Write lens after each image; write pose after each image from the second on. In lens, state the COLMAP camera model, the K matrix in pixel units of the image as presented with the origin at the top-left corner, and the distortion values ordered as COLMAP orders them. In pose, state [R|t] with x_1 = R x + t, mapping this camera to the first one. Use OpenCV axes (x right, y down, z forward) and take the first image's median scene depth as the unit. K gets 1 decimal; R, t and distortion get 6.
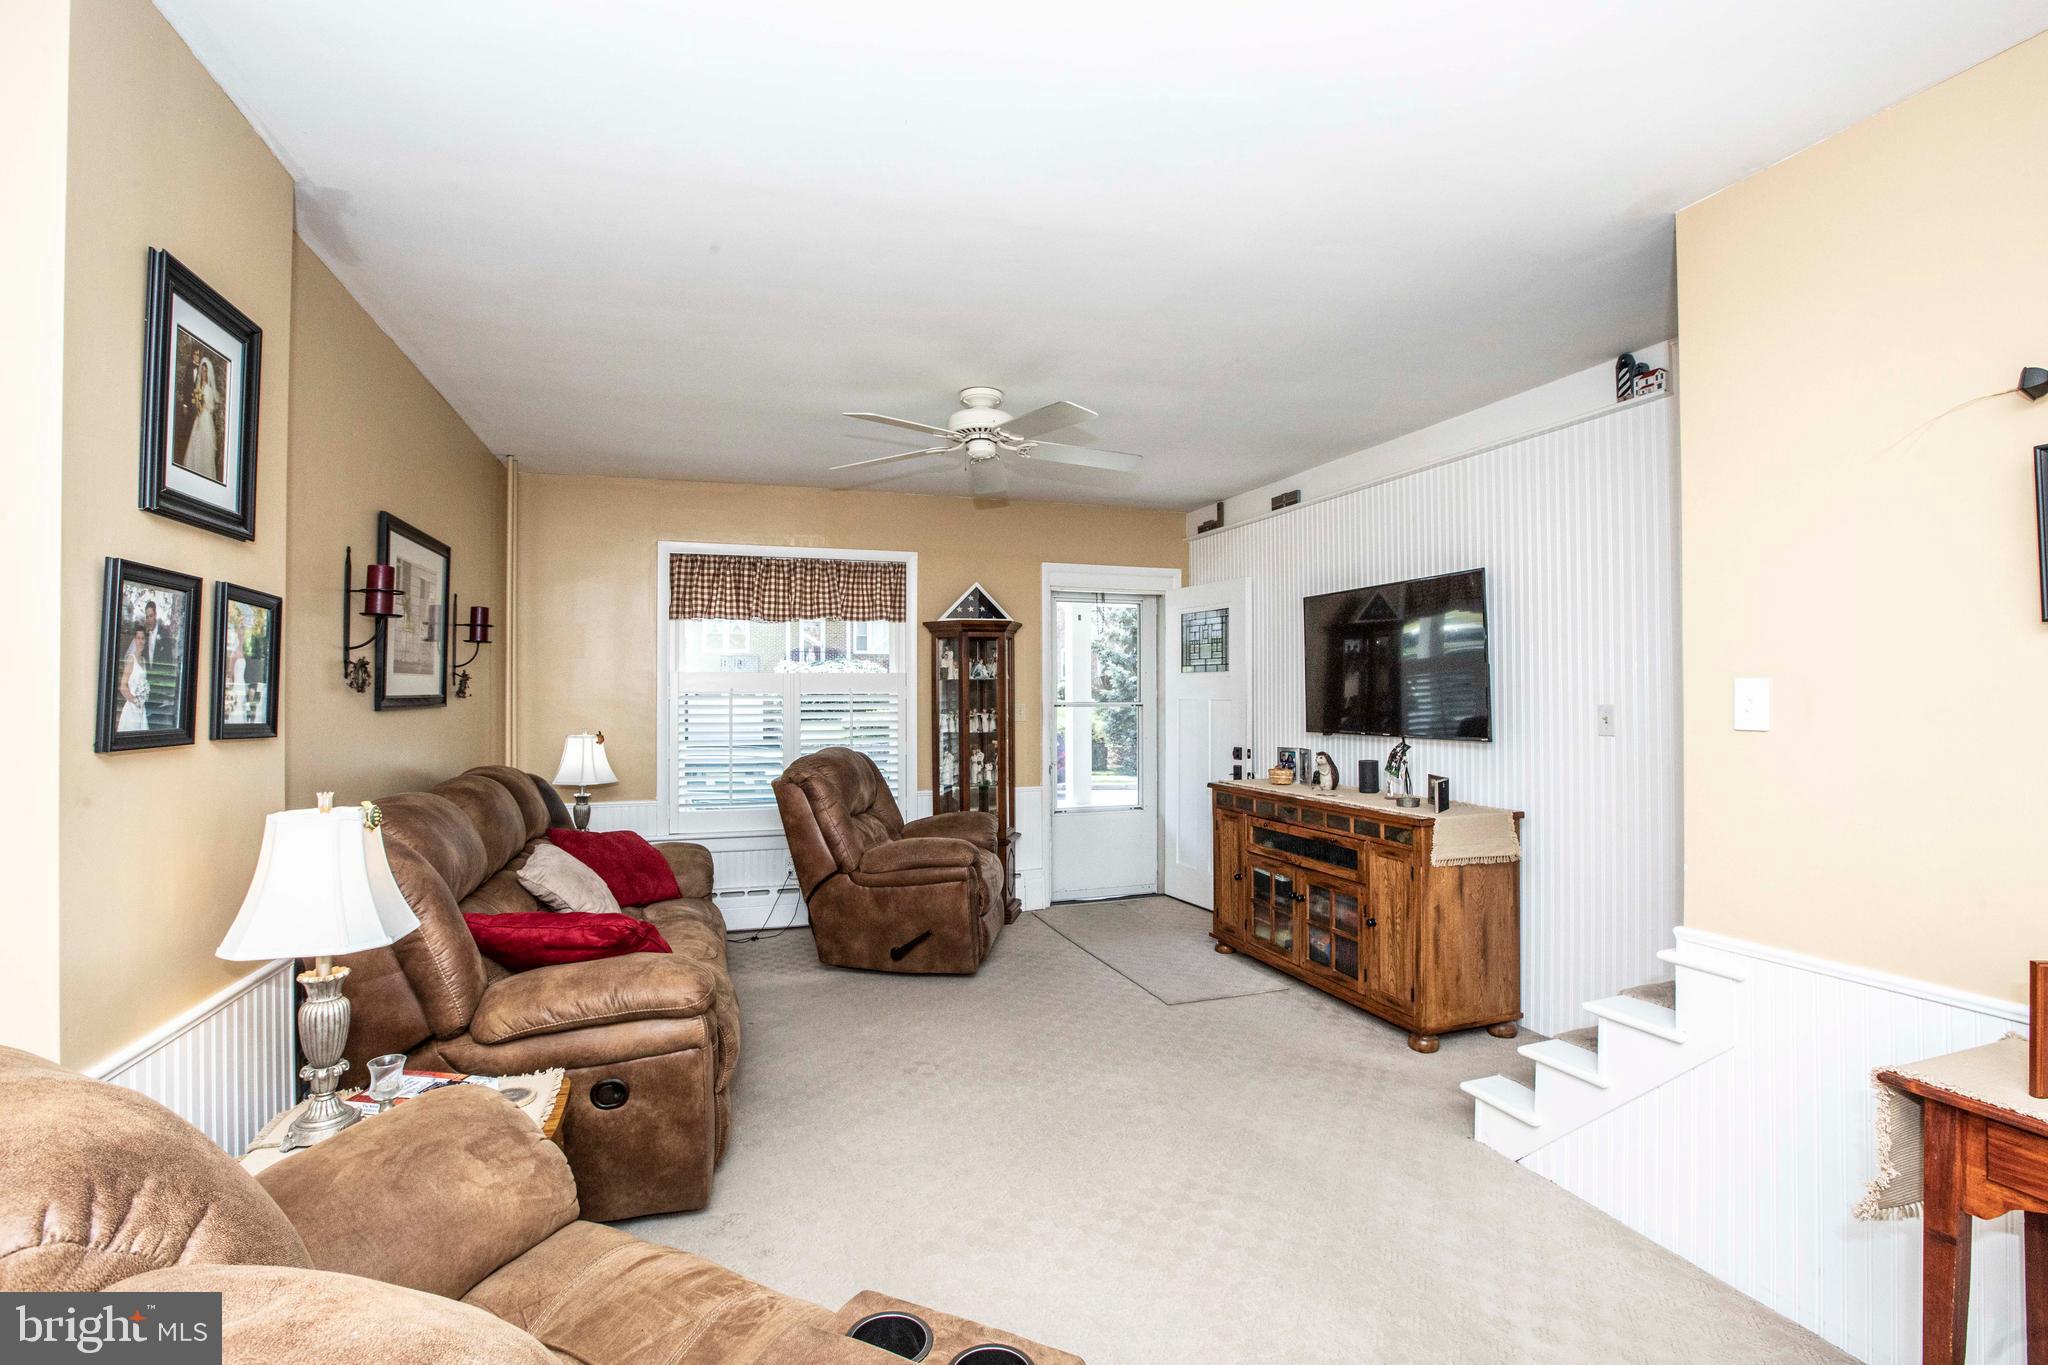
lens RADIAL K [[928.4, 0, 1022.3], [0, 928.4, 679.1], [0, 0, 1]] dist [-0.035272, 0.003404]
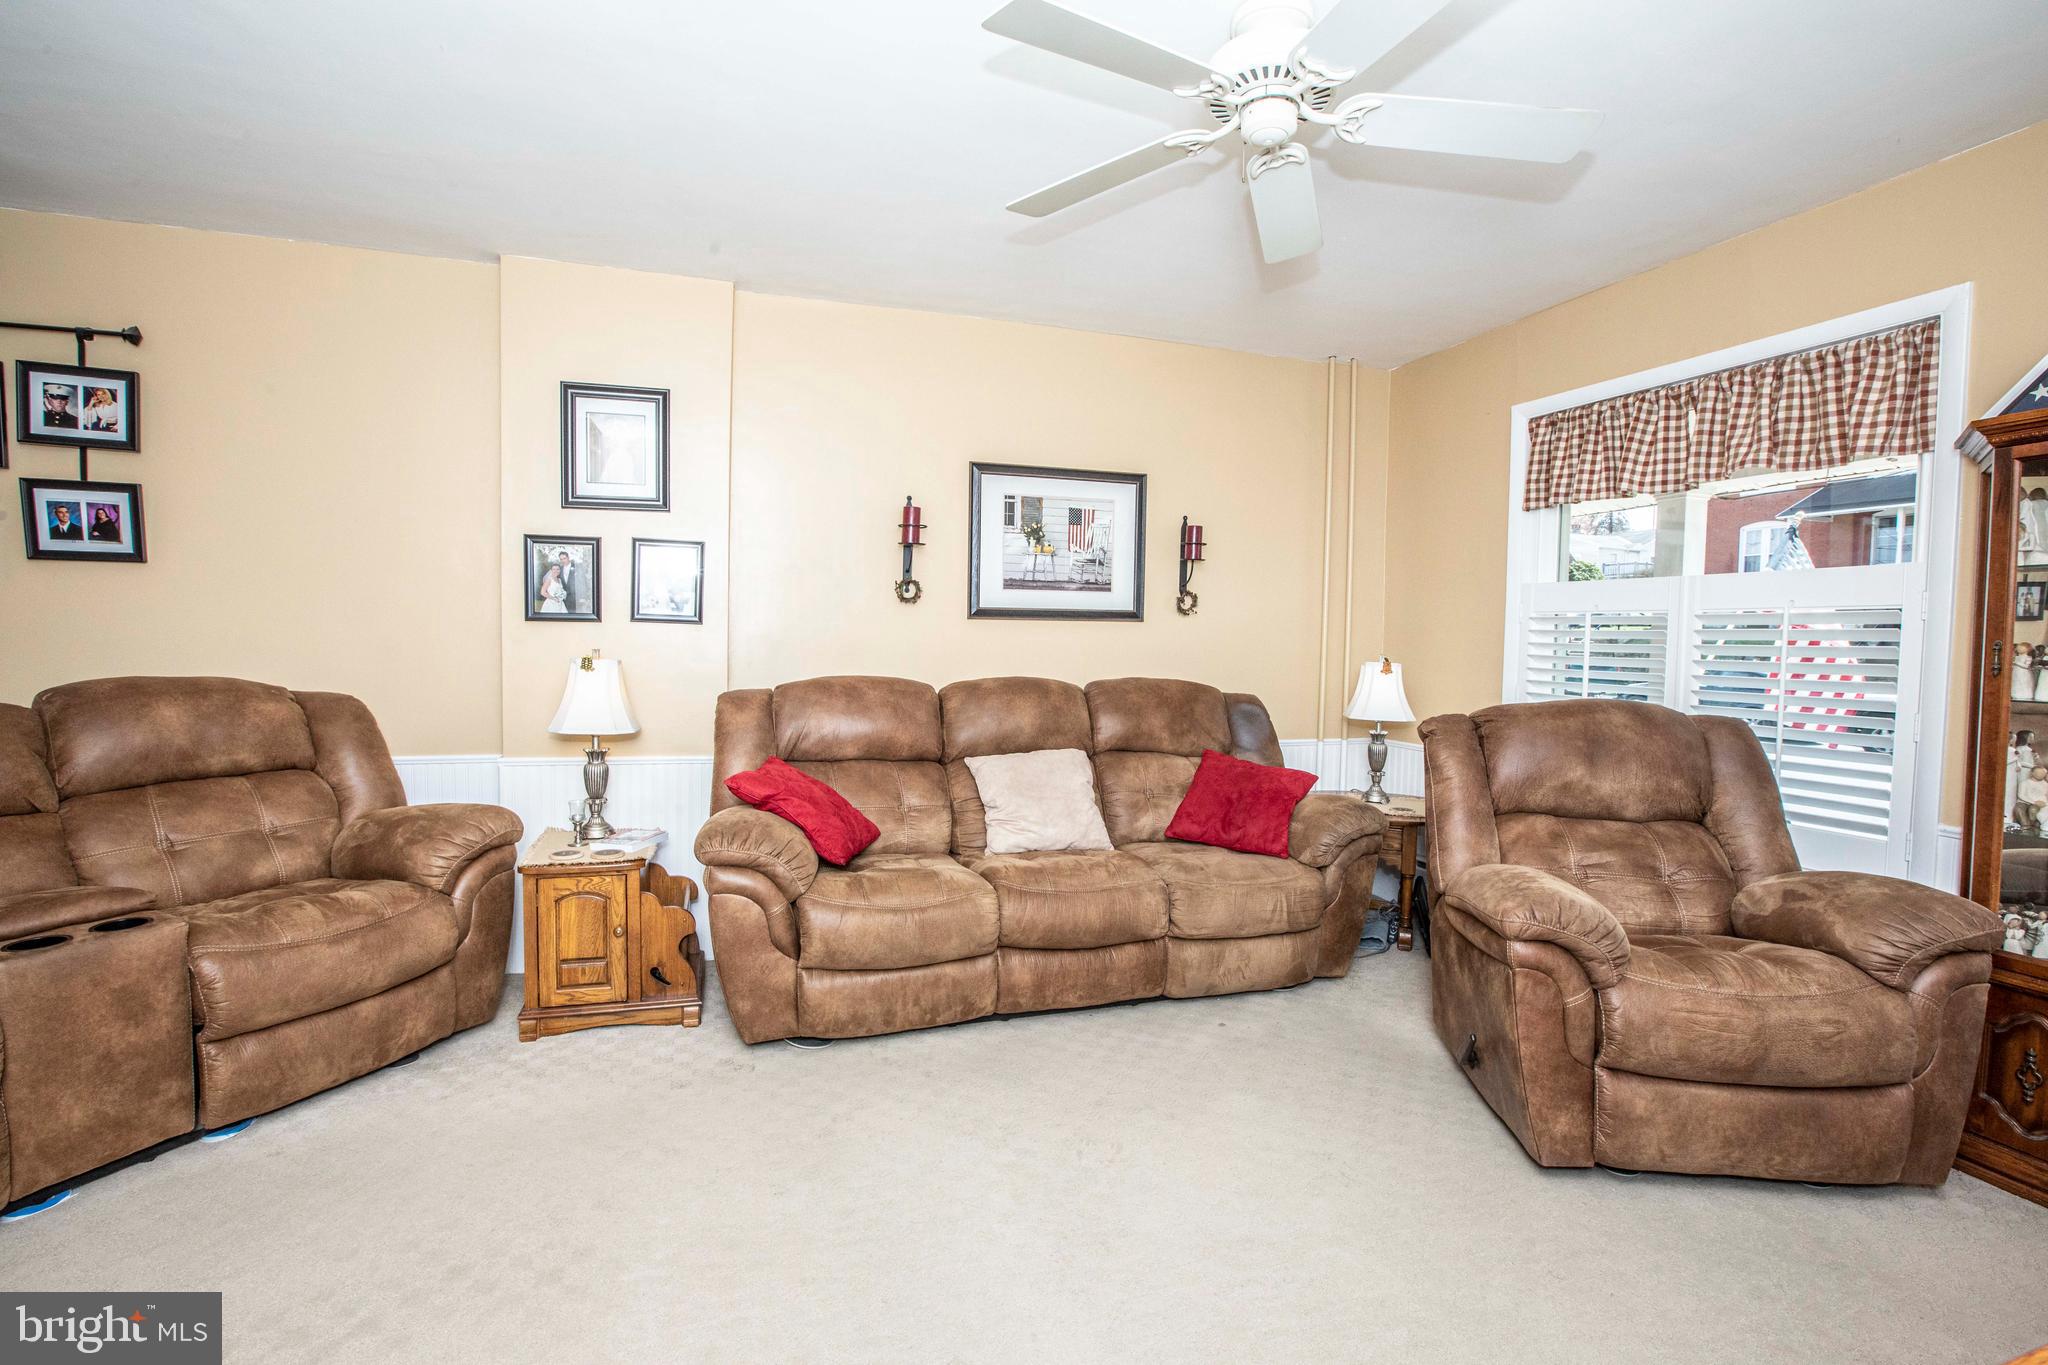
lens RADIAL K [[928.4, 0, 1019.0], [0, 928.4, 678.6], [0, 0, 1]] dist [-0.035272, 0.003404]
pose [[-0.021185, 0.054556, -0.998286, 0.382390], [-0.000771, 0.998509, 0.054585, 0.029689], [0.999775, 0.001926, -0.021111, 0.686729]]
